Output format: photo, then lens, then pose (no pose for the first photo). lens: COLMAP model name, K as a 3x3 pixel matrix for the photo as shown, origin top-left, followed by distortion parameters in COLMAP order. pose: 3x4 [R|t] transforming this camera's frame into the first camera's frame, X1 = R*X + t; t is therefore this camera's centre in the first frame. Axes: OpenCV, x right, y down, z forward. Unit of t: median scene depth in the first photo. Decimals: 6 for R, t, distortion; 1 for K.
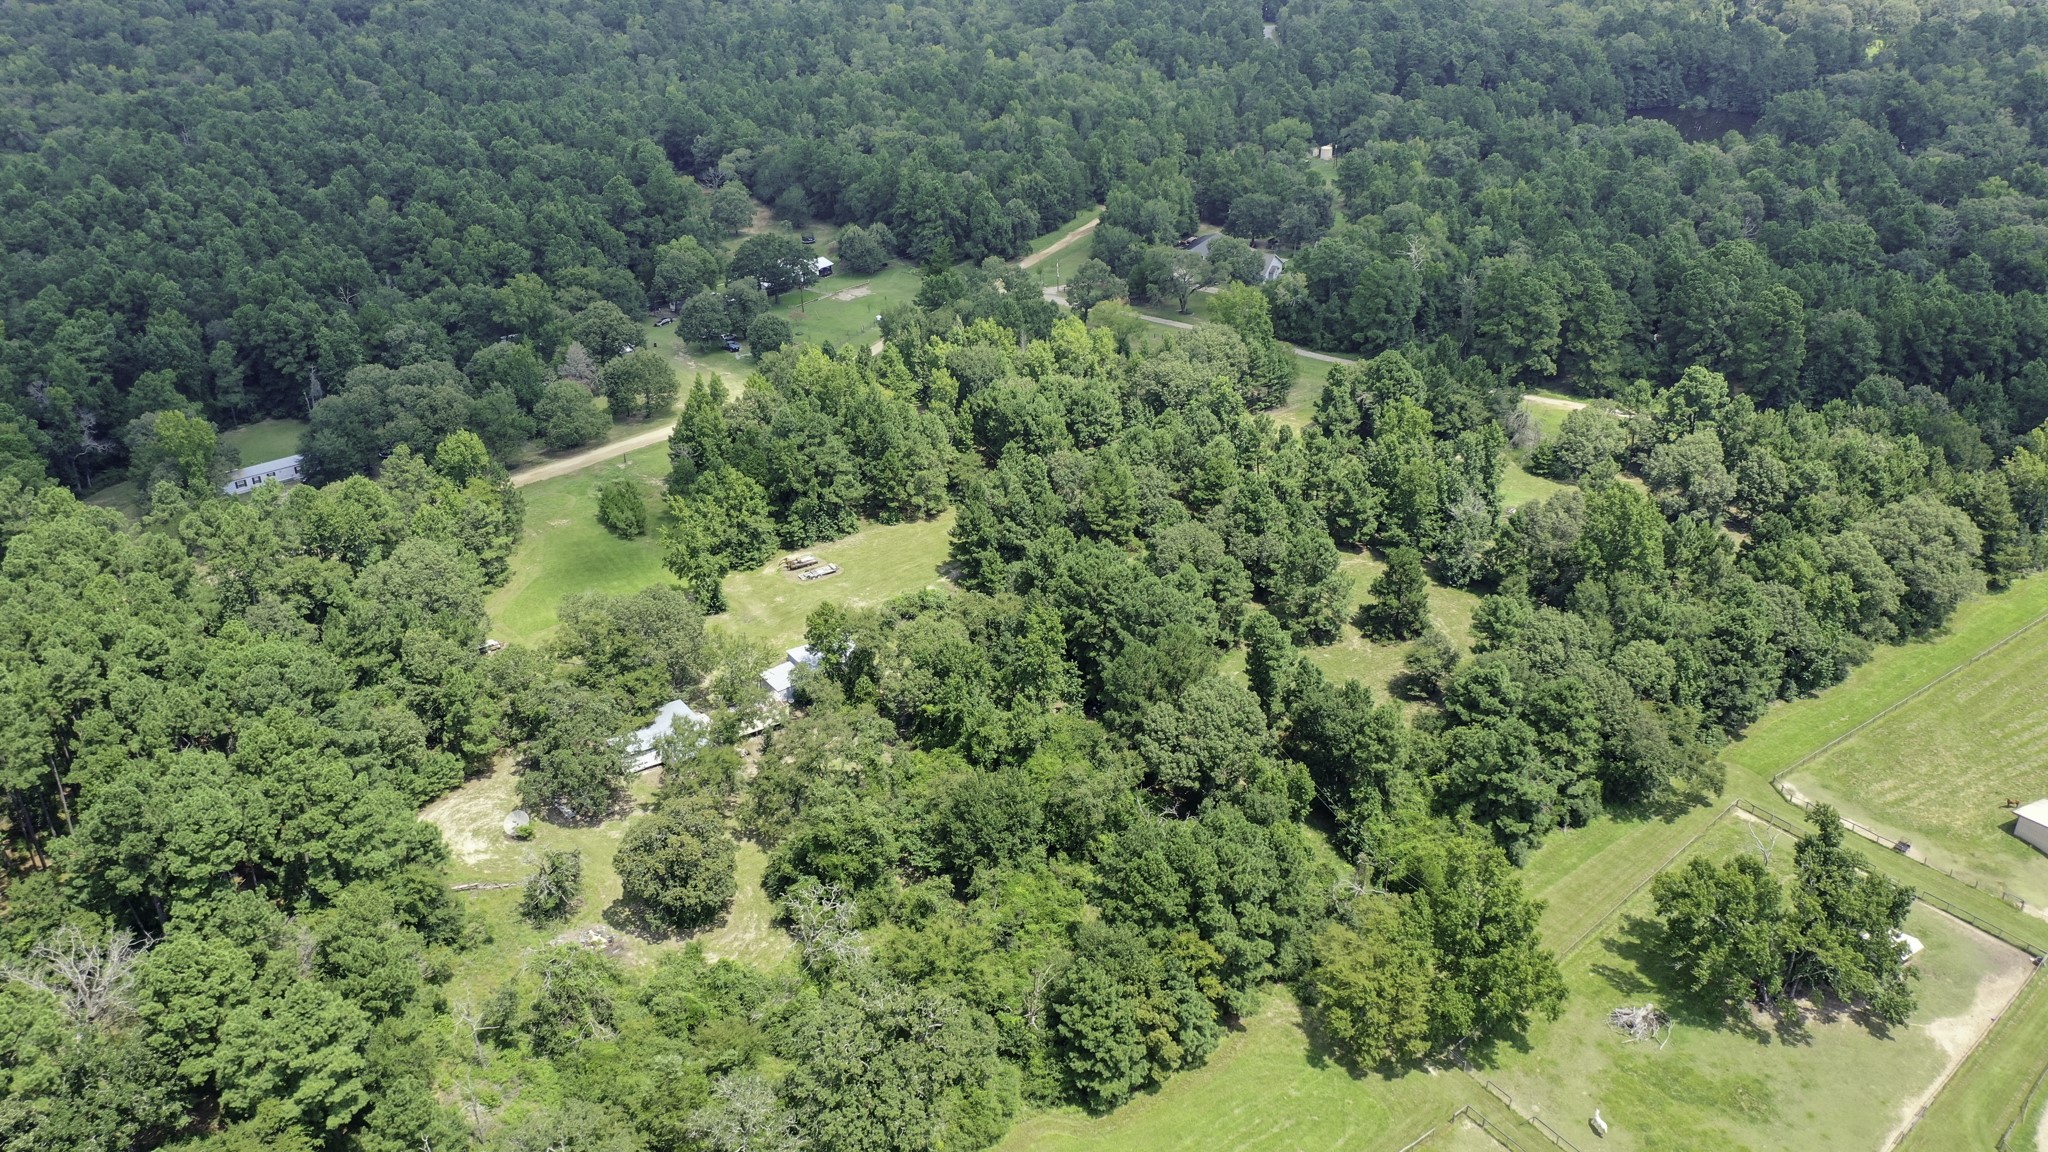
lens RADIAL K [[1623.6, 0, 1020.1], [0, 1623.6, 575.9], [0, 0, 1]] dist [0.017338, 0.001673]
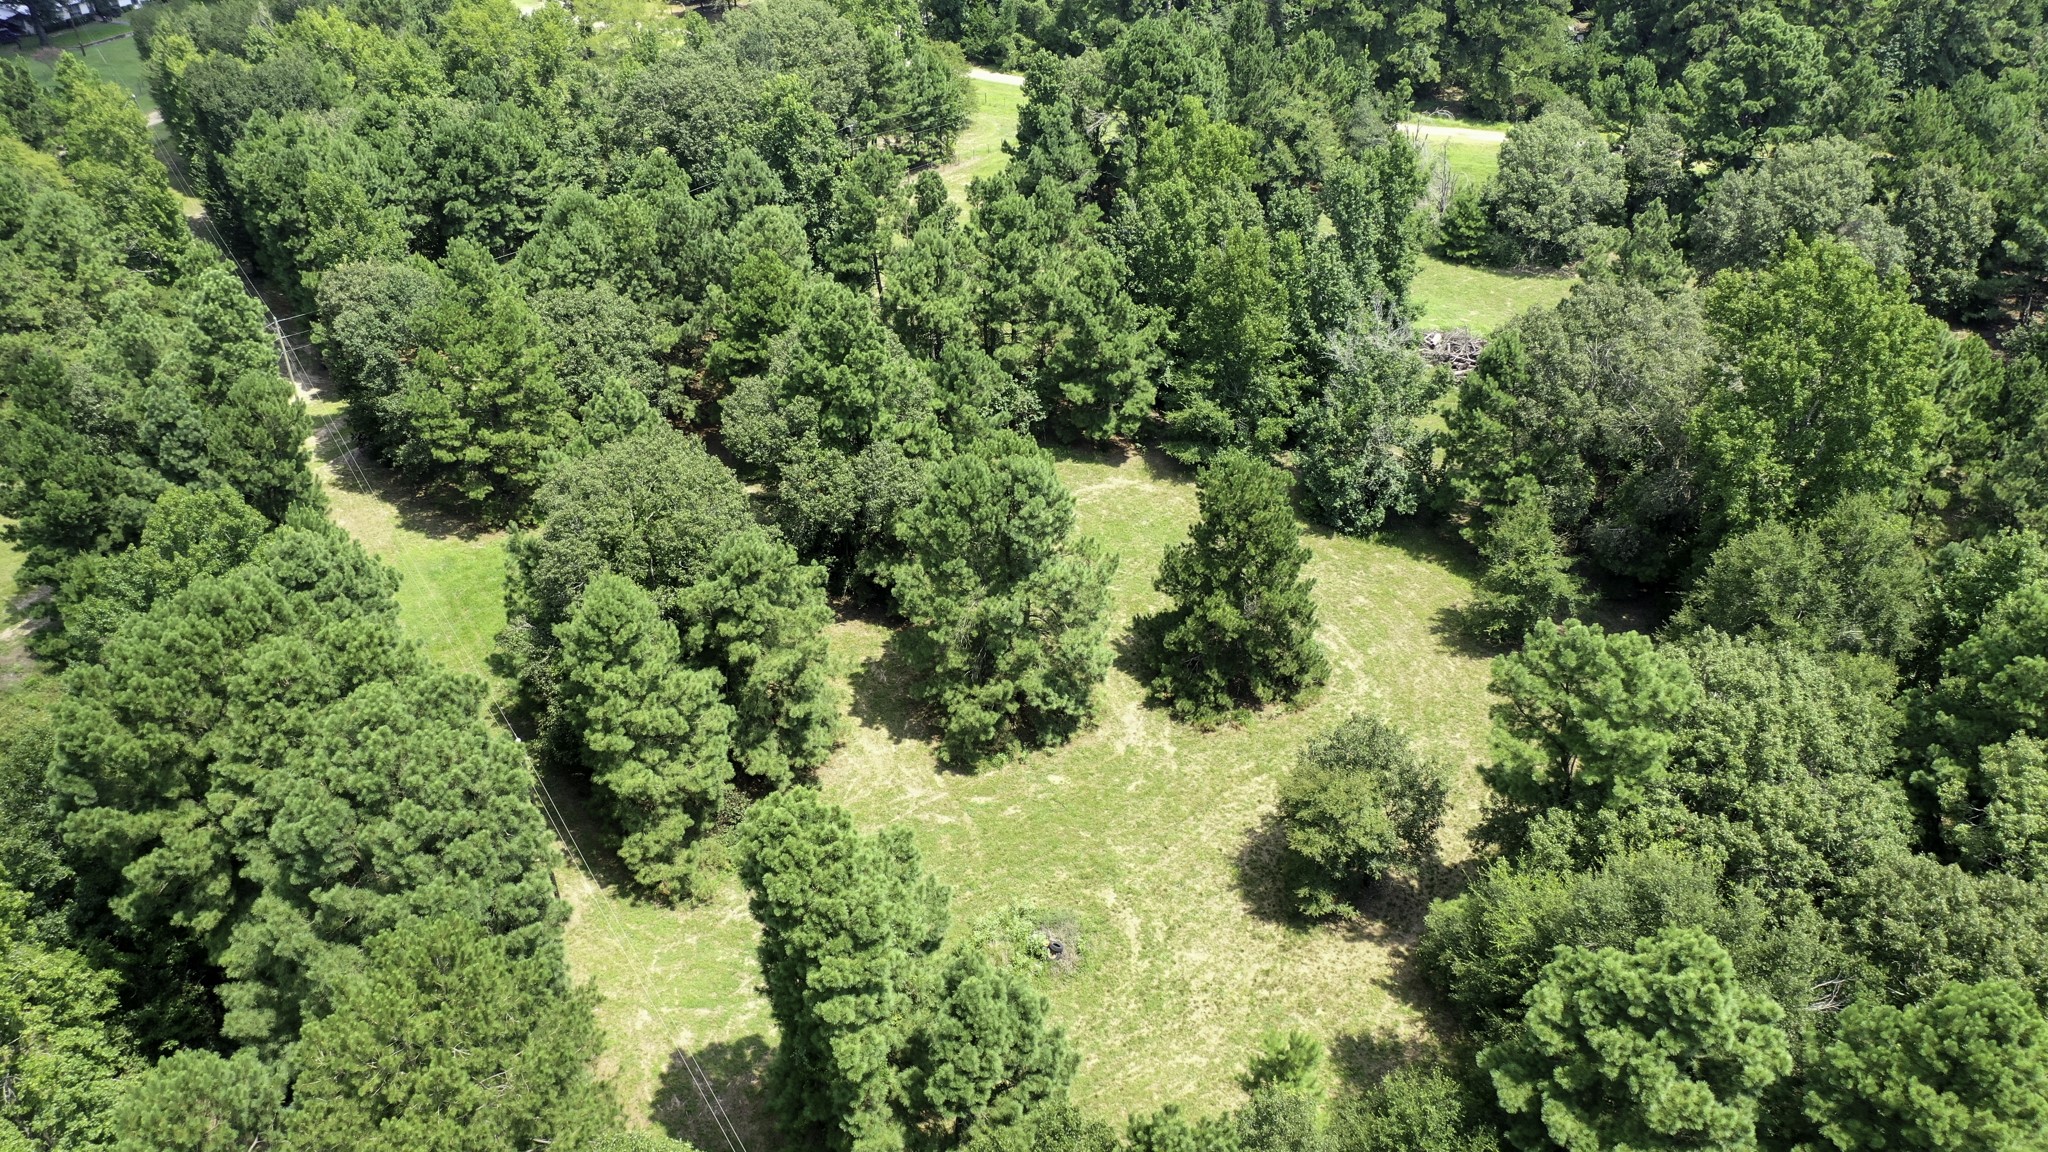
lens RADIAL K [[1623.6, 0, 1026.0], [0, 1623.6, 582.4], [0, 0, 1]] dist [0.017338, 0.001673]
pose [[0.984504, -0.090421, 0.150255, 0.118553], [0.075624, 0.991963, 0.101443, -0.028243], [-0.158220, -0.088508, 0.983429, 0.585710]]
